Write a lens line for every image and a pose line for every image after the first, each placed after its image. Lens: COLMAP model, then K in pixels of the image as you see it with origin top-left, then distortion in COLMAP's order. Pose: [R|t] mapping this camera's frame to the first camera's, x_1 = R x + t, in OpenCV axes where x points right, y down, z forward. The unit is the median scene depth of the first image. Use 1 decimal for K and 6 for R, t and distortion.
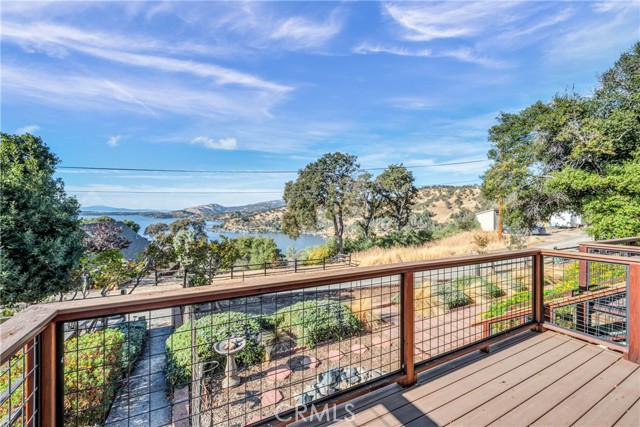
lens RADIAL K [[259.8, 0, 317.3], [0, 259.8, 212.5], [0, 0, 1]] dist [0.000397, -0.001088]
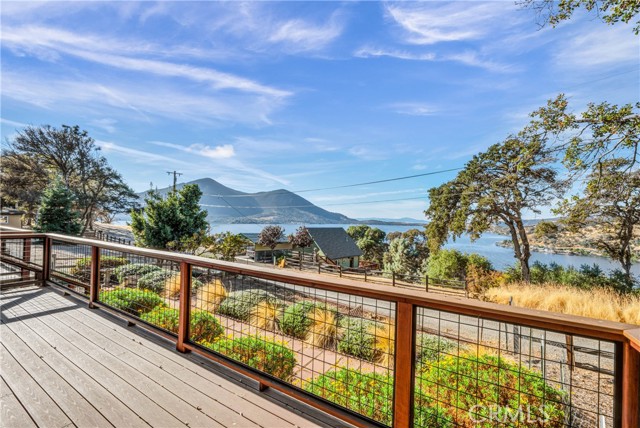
lens RADIAL K [[259.8, 0, 330.7], [0, 259.8, 223.7], [0, 0, 1]] dist [0.000397, -0.001088]
pose [[0.555991, 0.024058, -0.830840, 0.527278], [-0.026883, 0.999579, 0.010953, 0.002100], [0.830754, 0.016246, 0.556403, 0.261846]]
